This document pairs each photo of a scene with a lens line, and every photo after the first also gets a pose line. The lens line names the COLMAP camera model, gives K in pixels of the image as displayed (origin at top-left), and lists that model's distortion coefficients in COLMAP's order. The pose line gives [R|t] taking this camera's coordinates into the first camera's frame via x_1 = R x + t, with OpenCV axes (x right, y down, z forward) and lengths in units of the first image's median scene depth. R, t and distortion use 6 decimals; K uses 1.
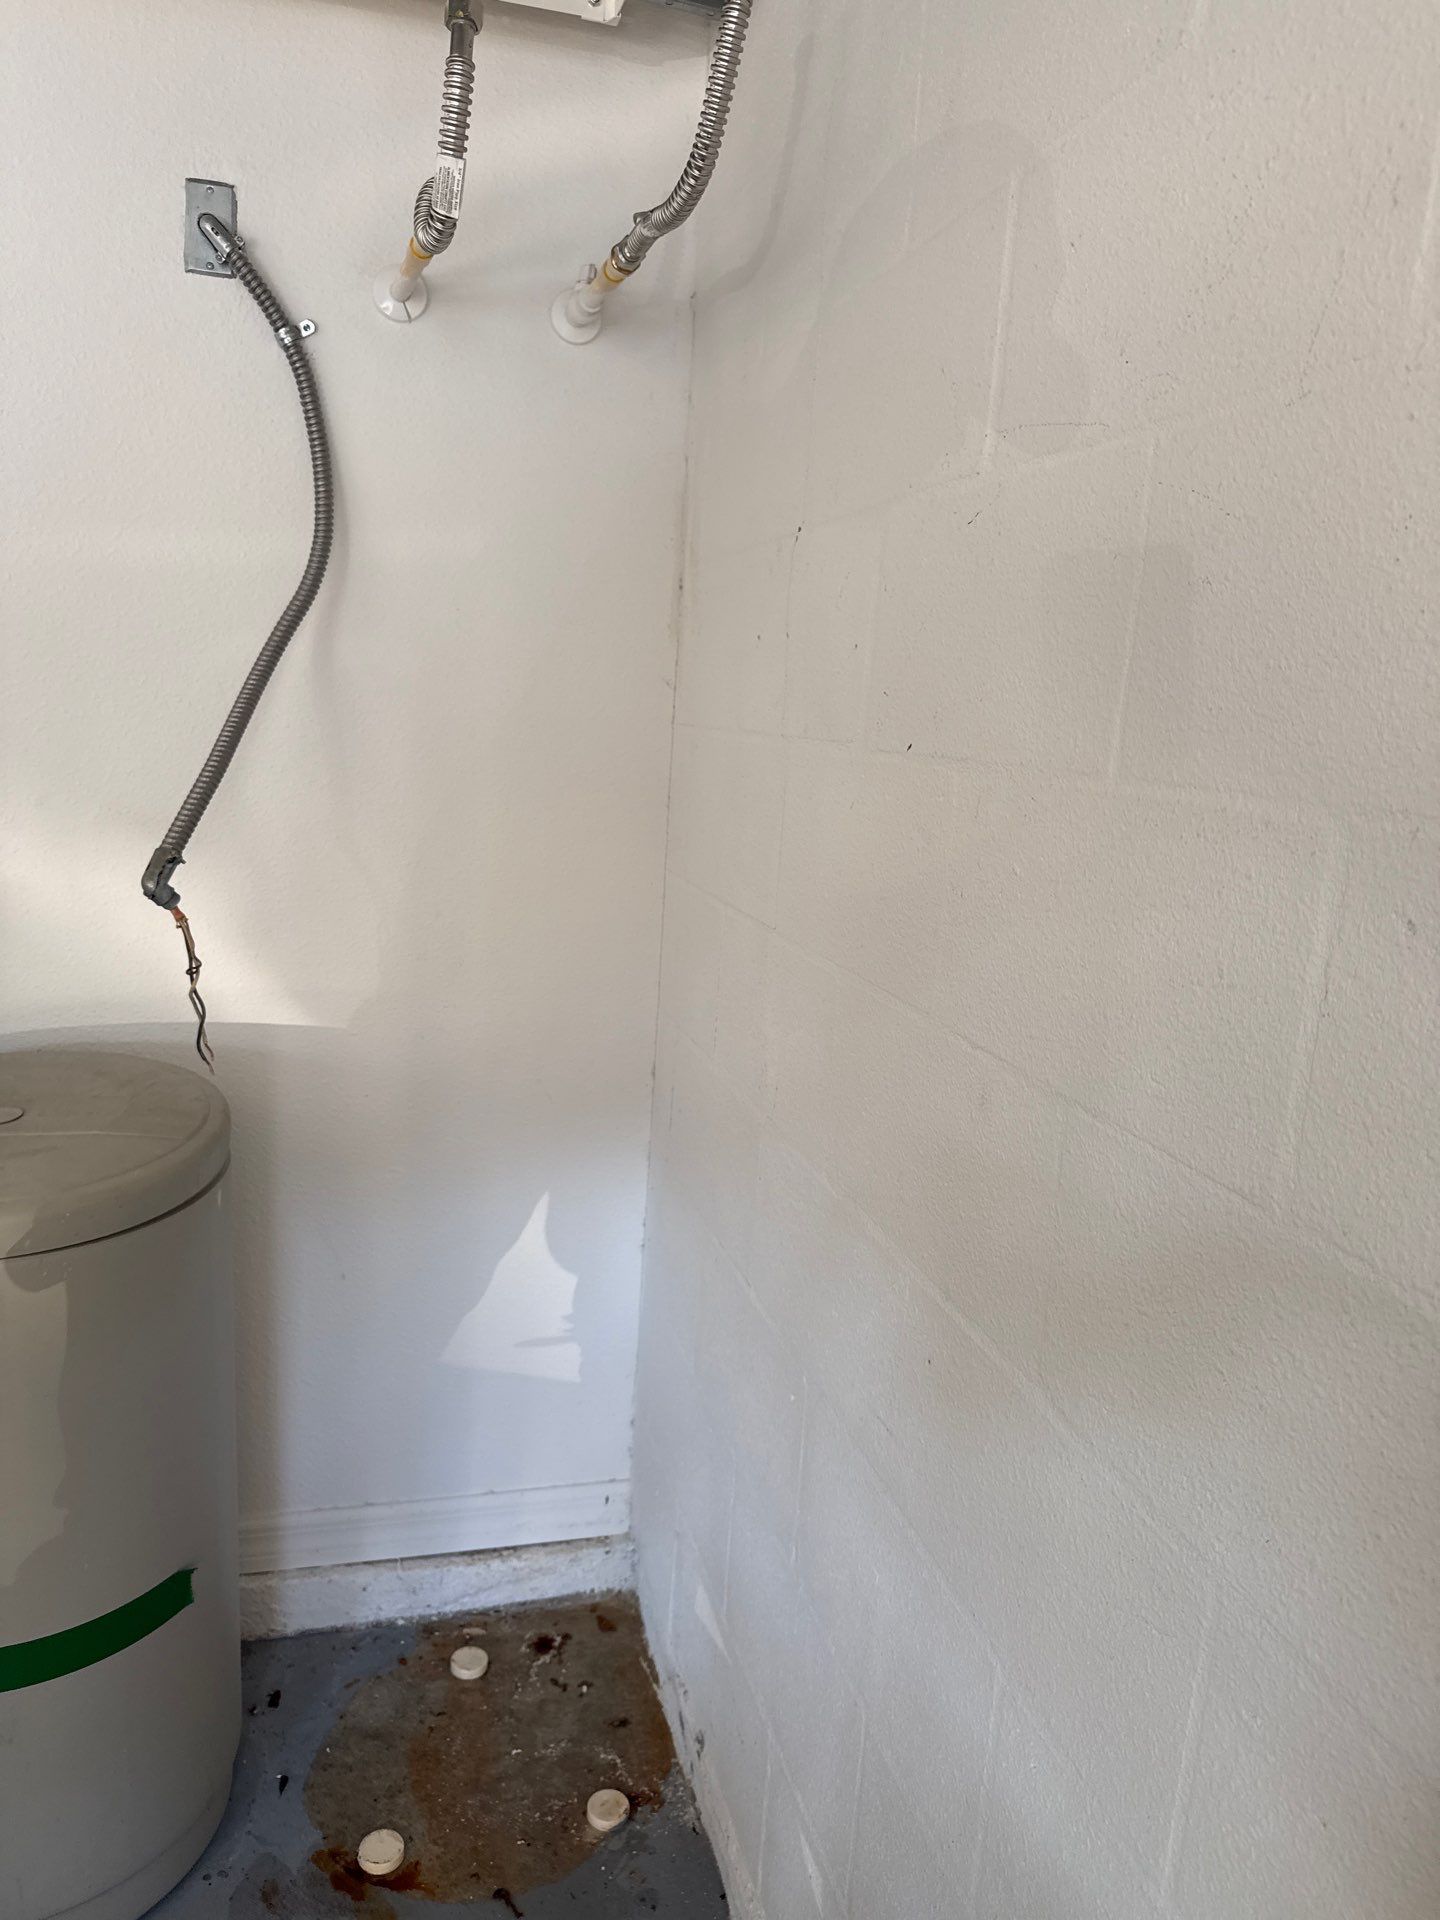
lens RADIAL K [[1349.2, 0, 709.7], [0, 1349.2, 976.6], [0, 0, 1]] dist [0.010353, -0.028420]
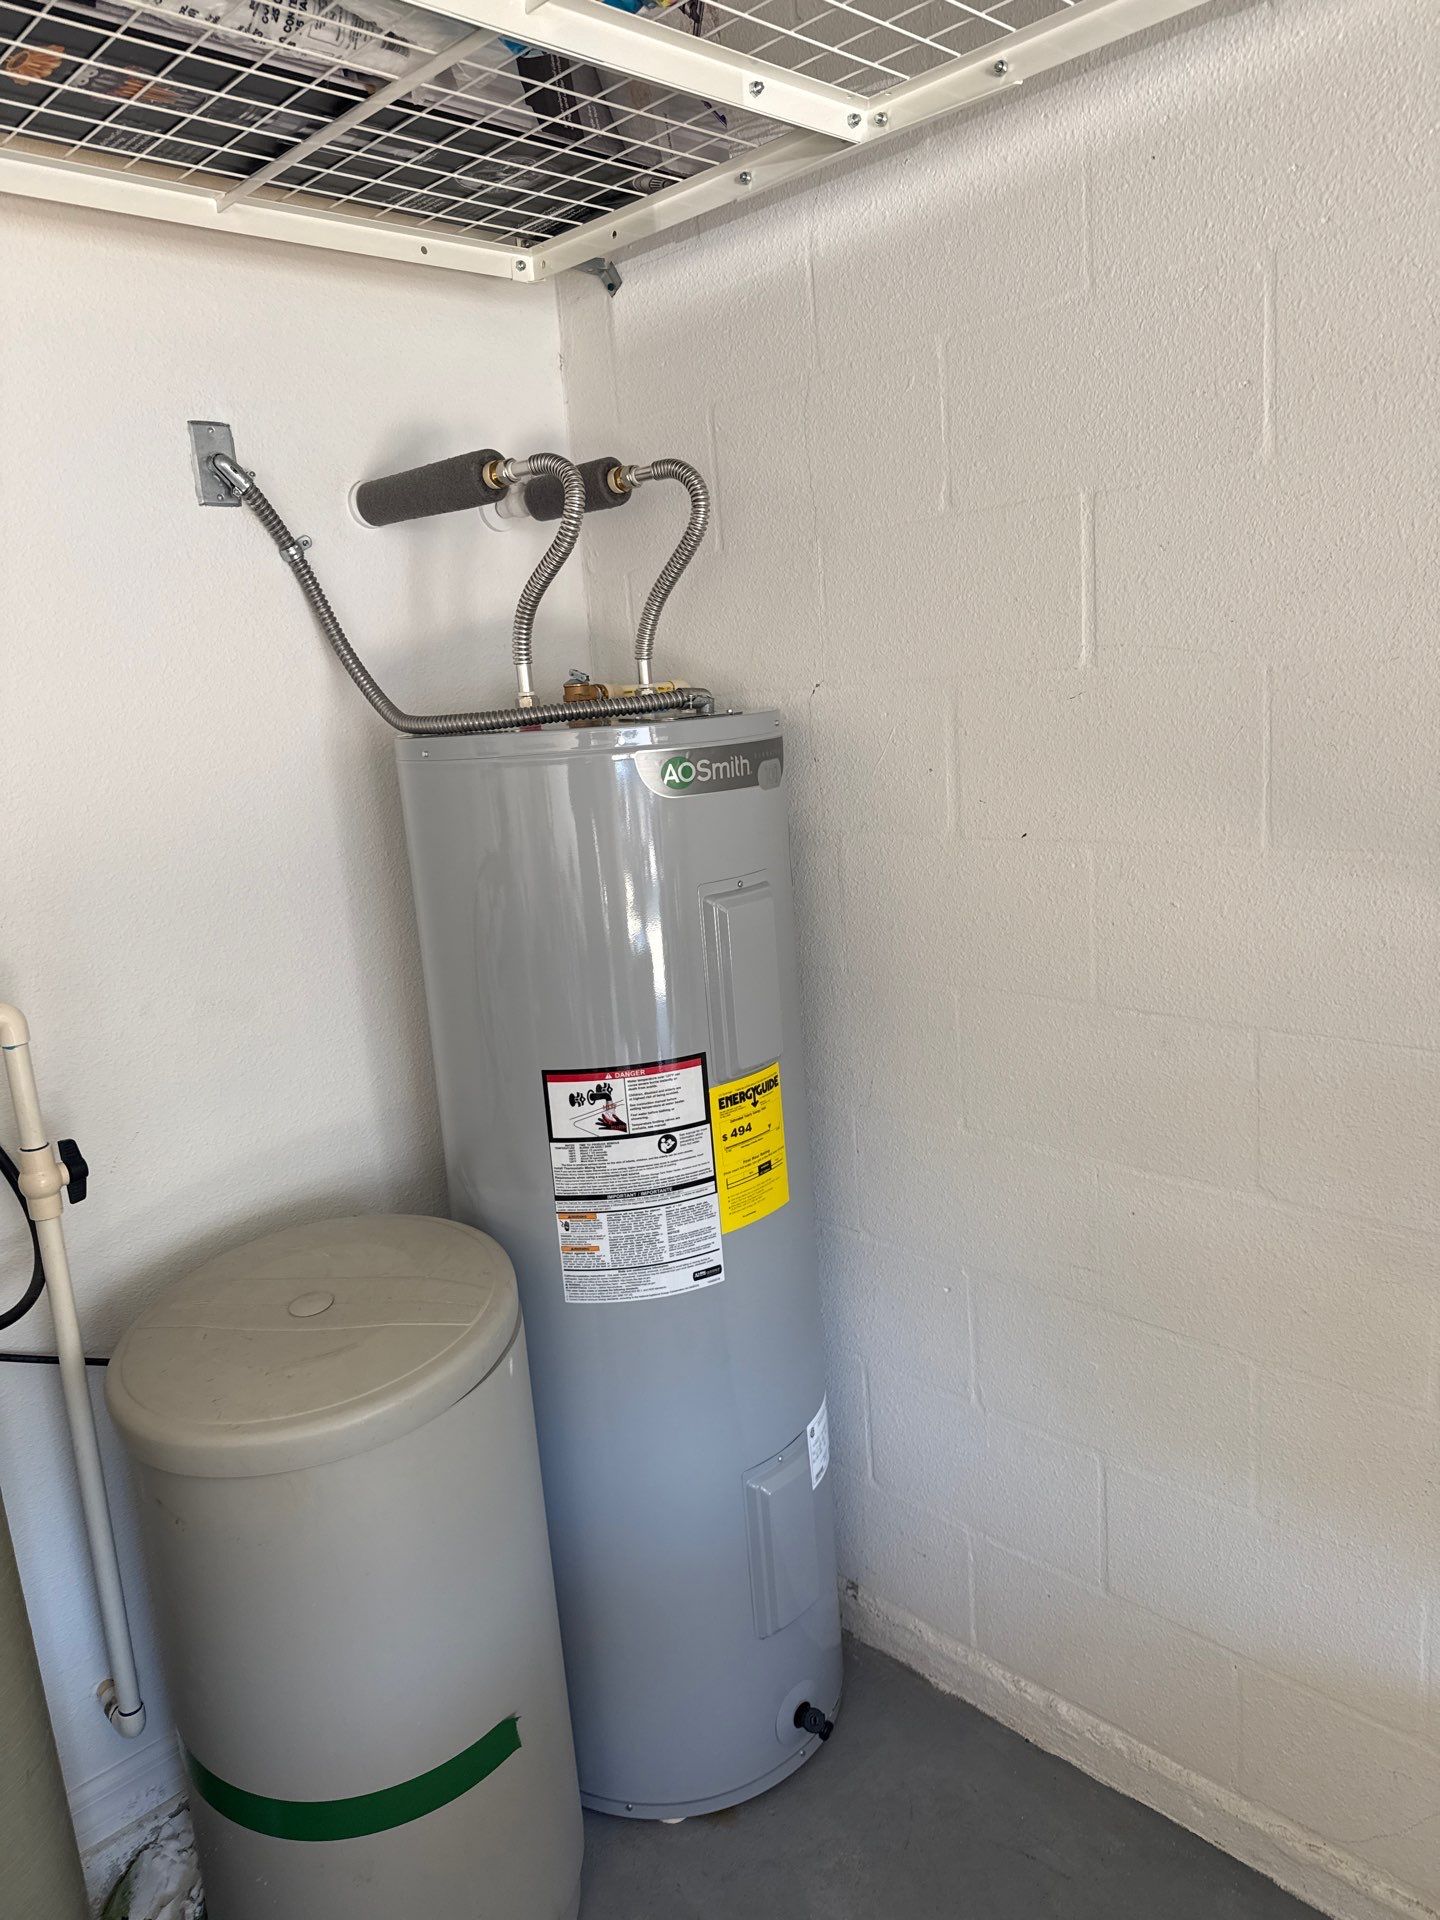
lens RADIAL K [[1349.2, 0, 735.0], [0, 1349.2, 960.6], [0, 0, 1]] dist [0.010353, -0.028420]
pose [[0.864458, -0.226515, 0.448780, -0.592257], [0.223048, 0.972872, 0.061398, -0.136309], [-0.450513, 0.047024, 0.891530, -0.151750]]
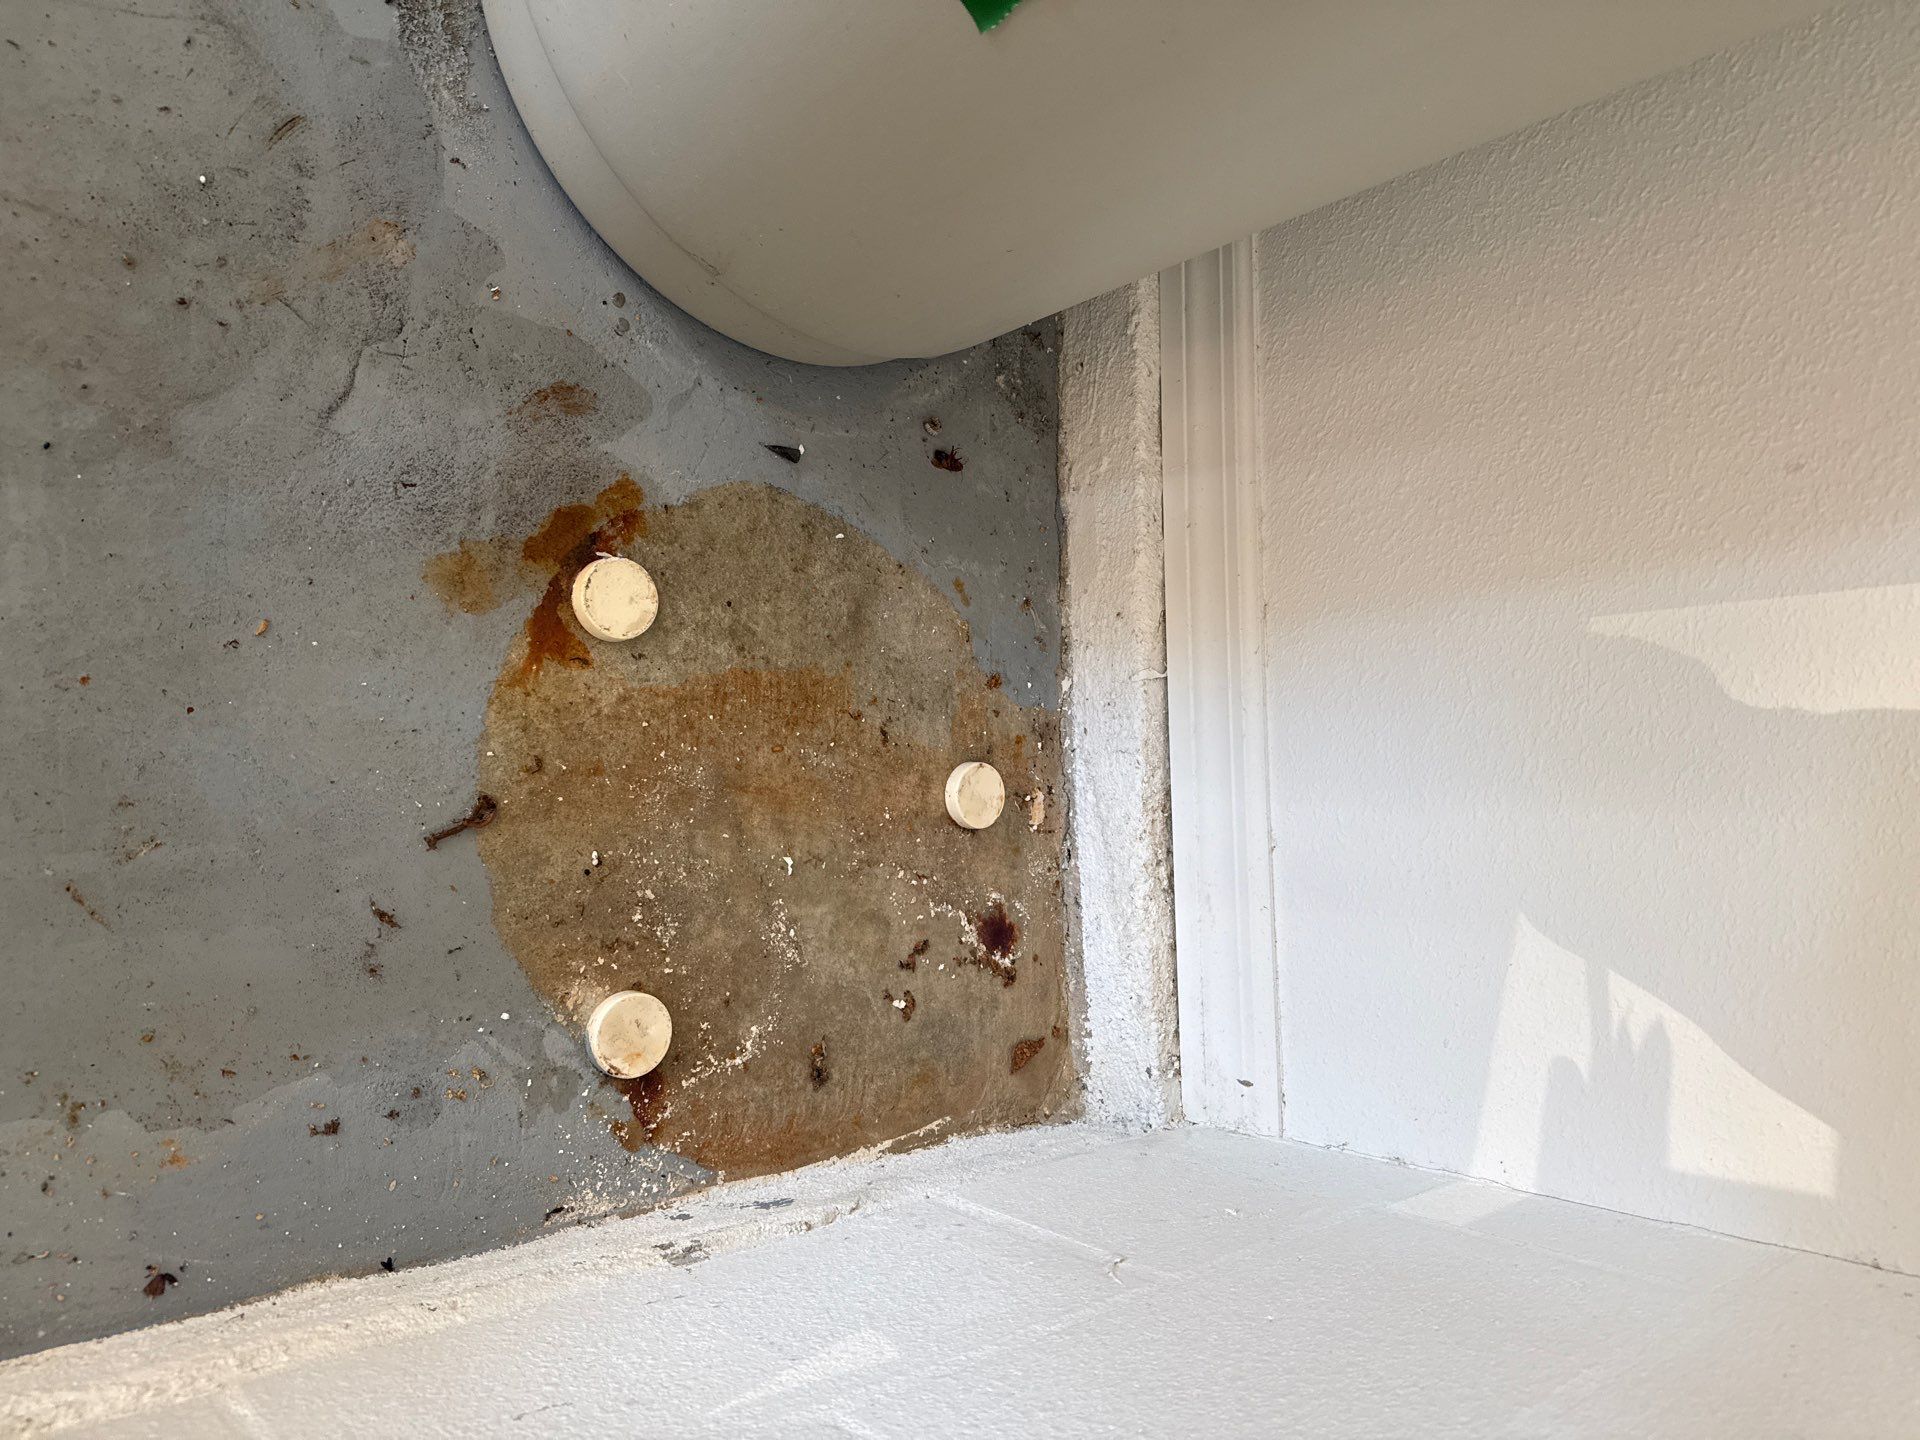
lens RADIAL K [[1349.2, 0, 977.0], [0, 1349.2, 671.4], [0, 0, 1]] dist [0.010353, -0.028420]
pose [[-0.138568, 0.946010, -0.293027, -0.078647], [-0.804359, 0.065108, 0.590565, 0.218303], [0.577759, 0.317532, 0.751909, 0.694521]]
